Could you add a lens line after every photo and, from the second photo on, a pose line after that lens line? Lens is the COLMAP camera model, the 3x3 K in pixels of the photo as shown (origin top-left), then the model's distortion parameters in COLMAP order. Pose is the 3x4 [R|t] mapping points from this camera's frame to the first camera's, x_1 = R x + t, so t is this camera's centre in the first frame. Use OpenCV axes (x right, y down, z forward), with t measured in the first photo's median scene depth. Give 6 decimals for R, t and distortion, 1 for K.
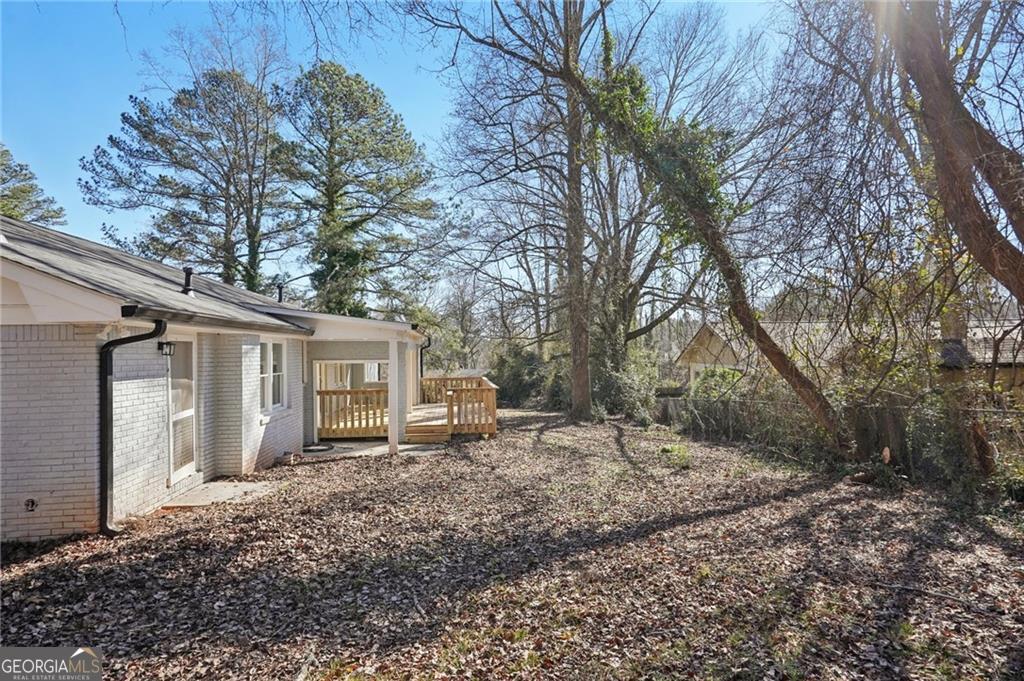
lens RADIAL K [[486.3, 0, 512.0], [0, 486.3, 340.5], [0, 0, 1]] dist [-0.001843, 0.001029]
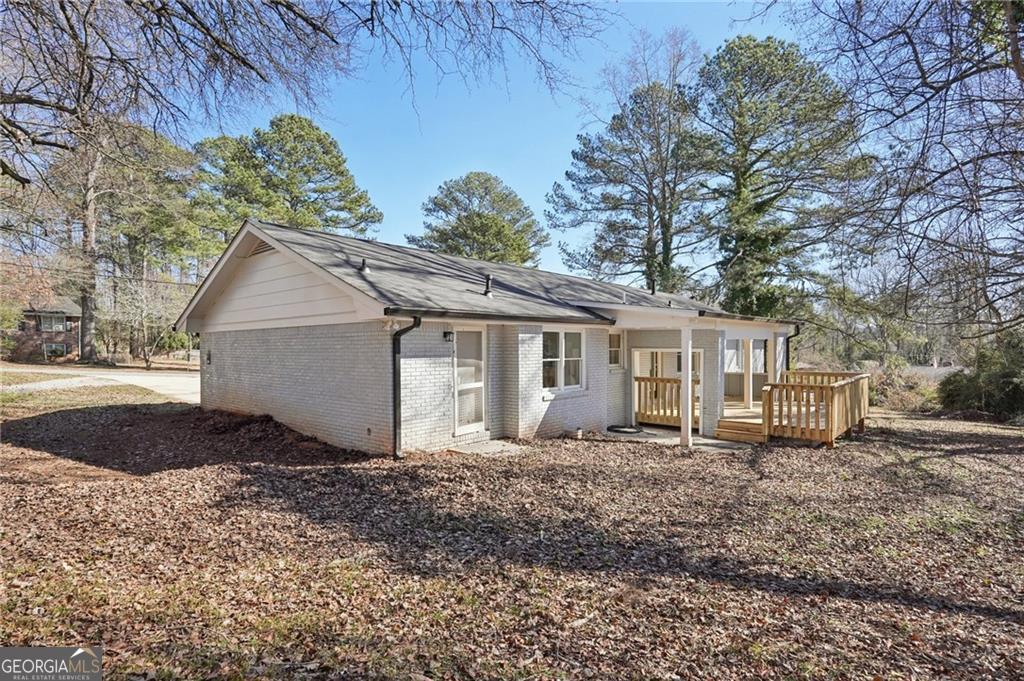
lens RADIAL K [[486.3, 0, 512.0], [0, 486.3, 340.5], [0, 0, 1]] dist [-0.001843, 0.001029]
pose [[0.698144, 0.004782, -0.715942, 0.405582], [0.010702, 0.999796, 0.017114, 0.006375], [0.715878, -0.019610, 0.697950, 0.158209]]
